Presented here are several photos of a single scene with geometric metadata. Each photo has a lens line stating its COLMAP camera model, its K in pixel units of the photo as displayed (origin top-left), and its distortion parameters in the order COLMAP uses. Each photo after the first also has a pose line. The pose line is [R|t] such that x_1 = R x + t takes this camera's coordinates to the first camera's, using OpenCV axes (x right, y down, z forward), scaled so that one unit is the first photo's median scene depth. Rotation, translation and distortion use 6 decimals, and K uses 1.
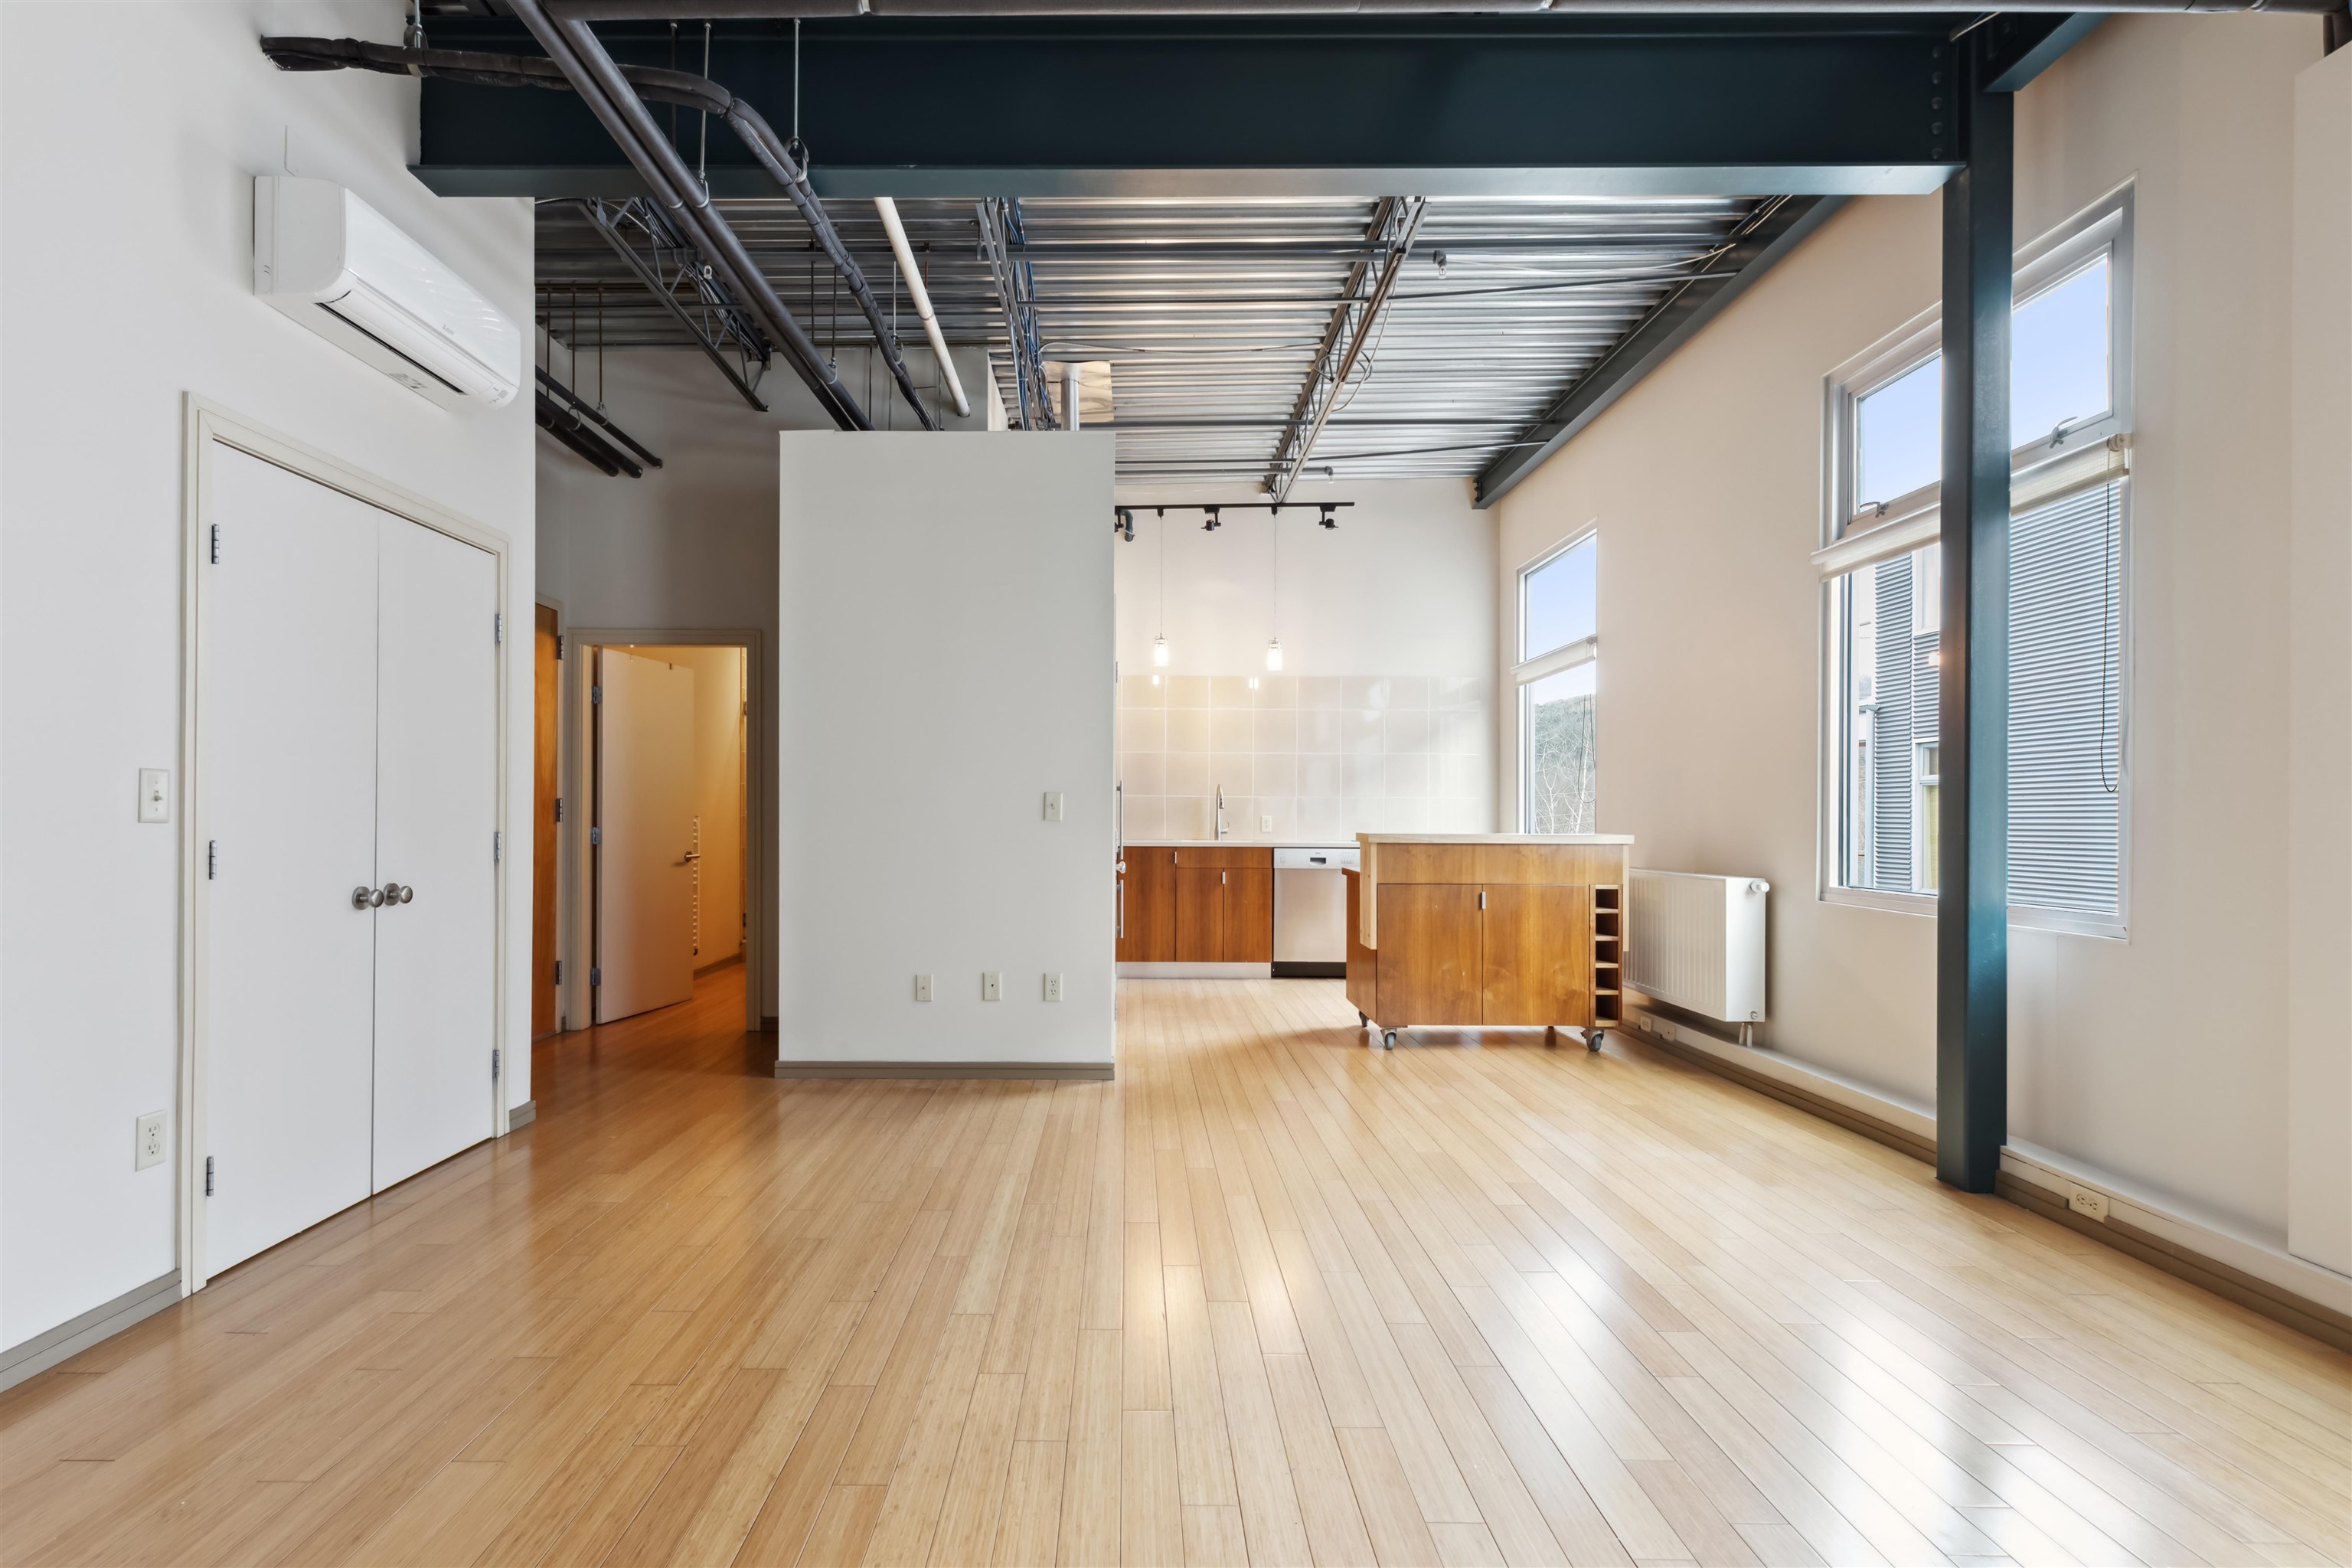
lens RADIAL K [[1123.2, 0, 1109.1], [0, 1123.2, 813.1], [0, 0, 1]] dist [0.003066, -0.000039]
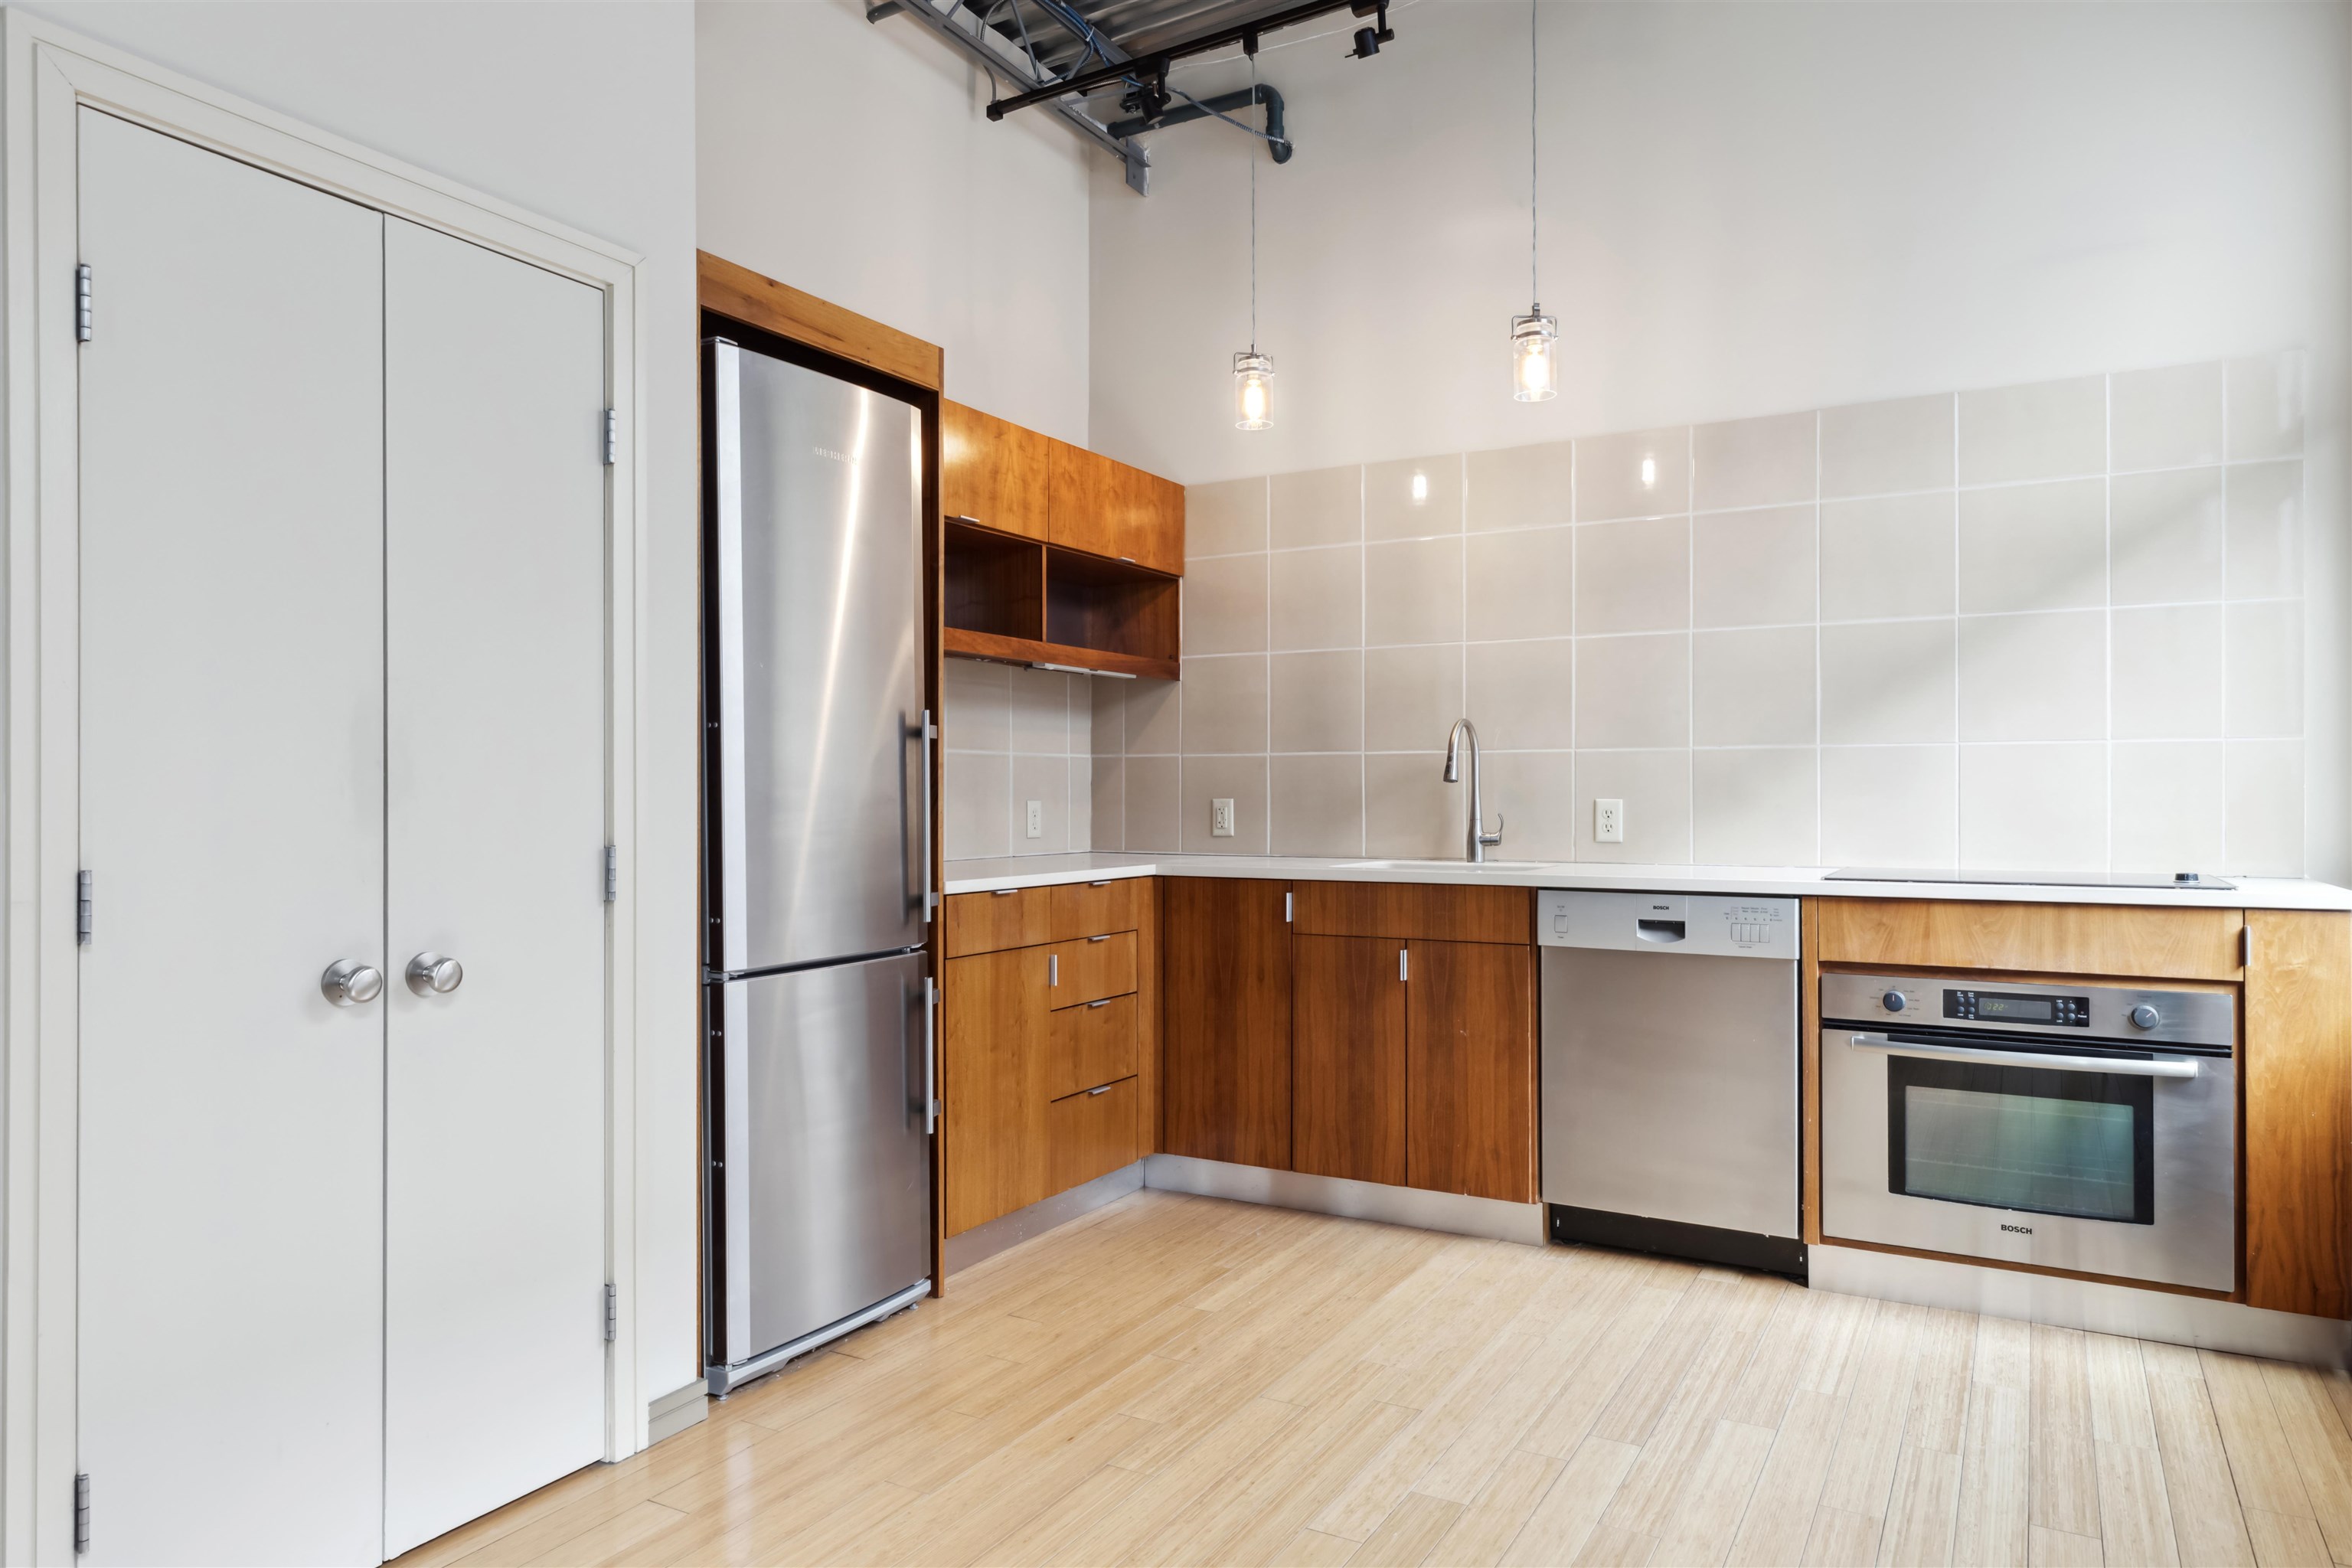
lens RADIAL K [[1474.8, 0, 1176.0], [0, 1474.8, 784.0], [0, 0, 1]] dist [0.001601, -0.000323]
pose [[0.875078, -0.008742, -0.483903, 0.401066], [0.006949, 0.999961, -0.005498, -0.001588], [0.483932, 0.001449, 0.875104, 0.771065]]
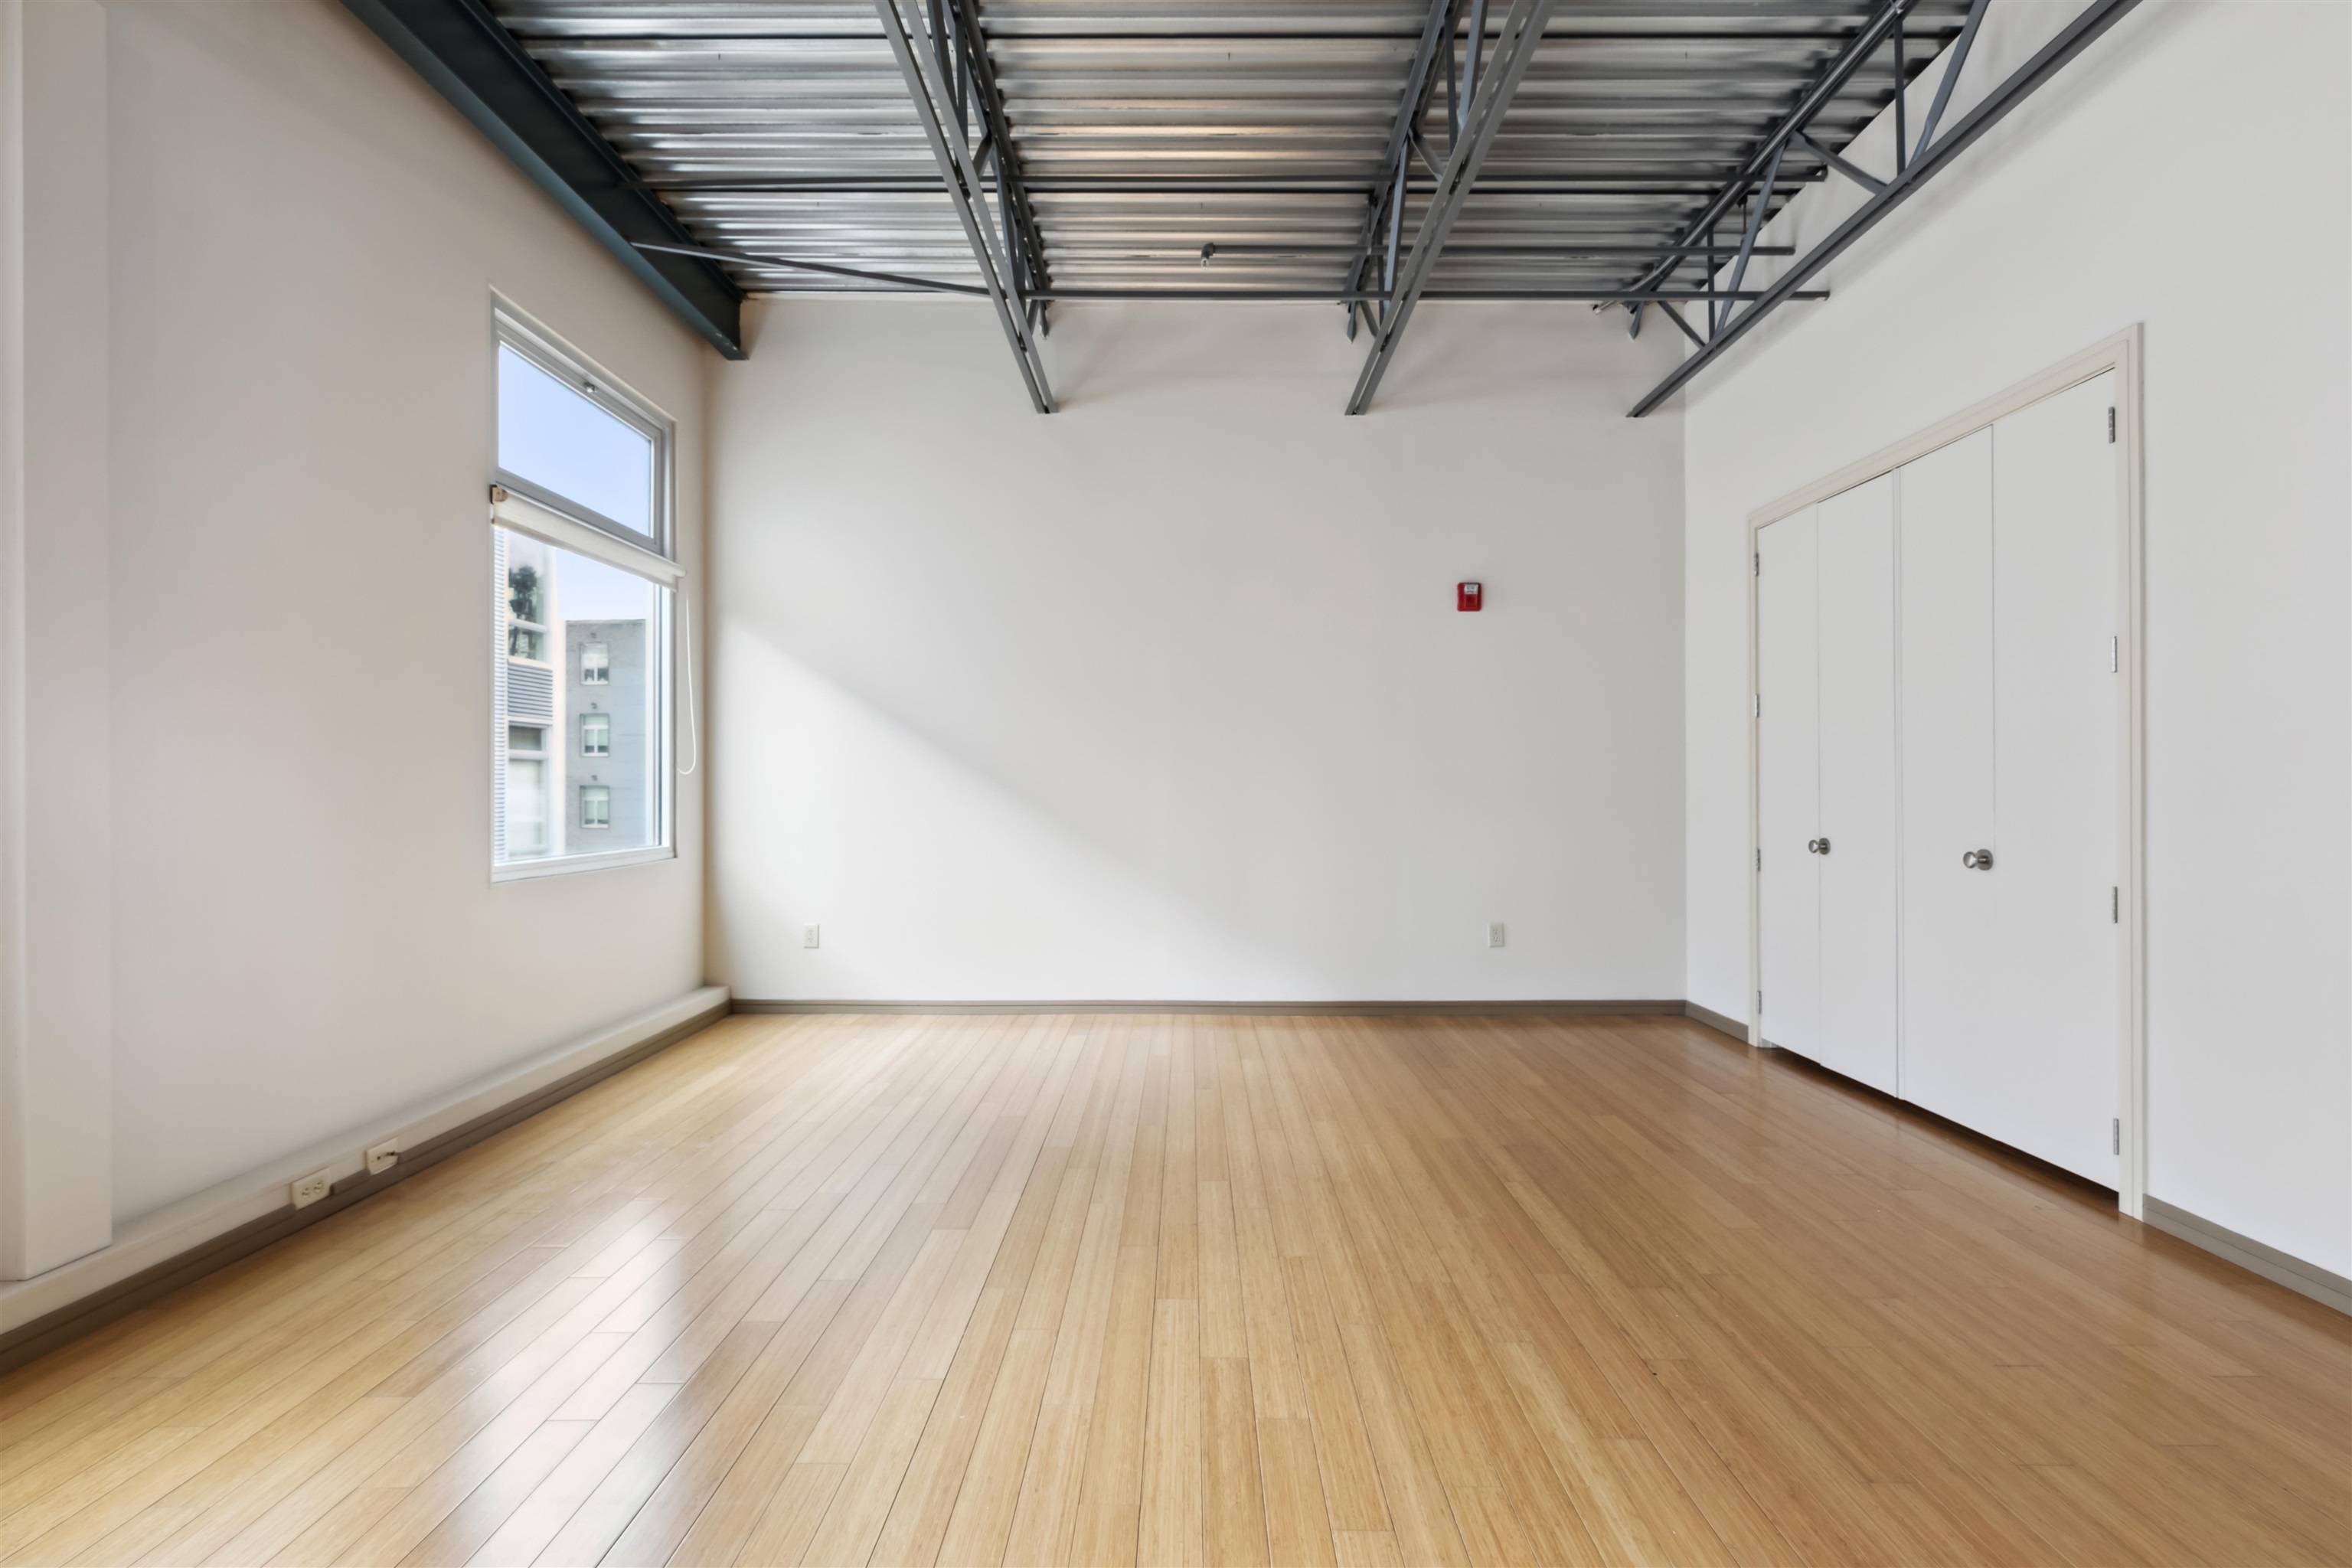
lens RADIAL K [[1080.4, 0, 1177.6], [0, 1080.4, 774.4], [0, 0, 1]] dist [0.000798, -0.000133]
pose [[-0.999965, -0.004721, -0.006899, 0.073712], [-0.004633, 0.999908, -0.012732, 0.000988], [0.006959, -0.012699, -0.999895, 0.905885]]
